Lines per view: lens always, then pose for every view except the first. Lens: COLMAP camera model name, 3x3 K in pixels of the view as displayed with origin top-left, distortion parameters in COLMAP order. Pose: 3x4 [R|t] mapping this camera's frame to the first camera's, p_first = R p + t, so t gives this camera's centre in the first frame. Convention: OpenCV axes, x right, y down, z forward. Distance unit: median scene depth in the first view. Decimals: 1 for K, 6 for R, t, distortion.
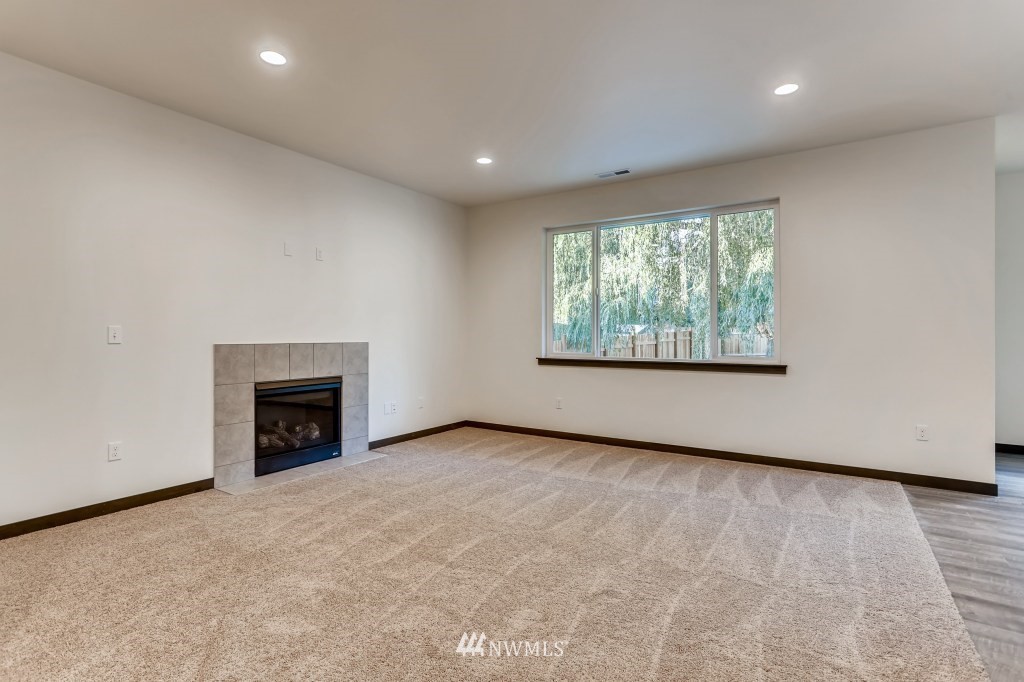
lens RADIAL K [[497.1, 0, 516.2], [0, 497.1, 335.6], [0, 0, 1]] dist [-0.025978, 0.013388]
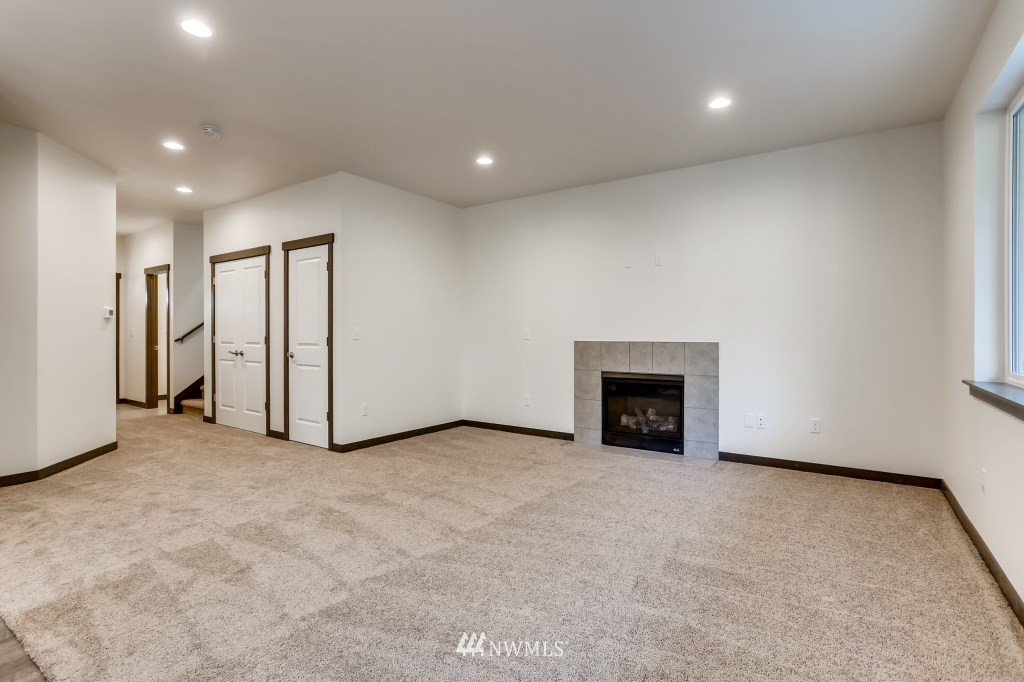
lens RADIAL K [[497.1, 0, 510.1], [0, 497.1, 332.0], [0, 0, 1]] dist [-0.025978, 0.013388]
pose [[-0.033217, -0.000756, -0.999448, 0.722708], [0.001807, 0.999998, -0.000816, -0.006723], [0.999447, -0.001833, -0.033215, 0.740754]]
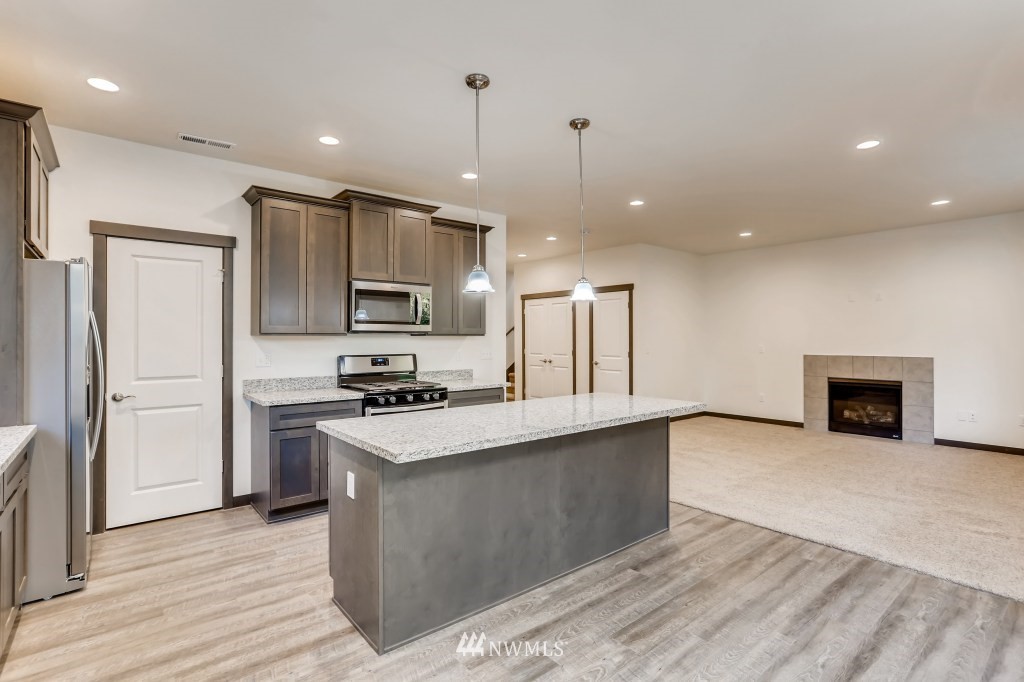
lens RADIAL K [[497.1, 0, 502.3], [0, 497.1, 335.3], [0, 0, 1]] dist [-0.025978, 0.013388]
pose [[-0.301243, -0.003829, -0.953540, 1.385810], [0.003715, 0.999980, -0.005189, -0.046180], [0.953540, -0.005105, -0.301222, 0.388091]]
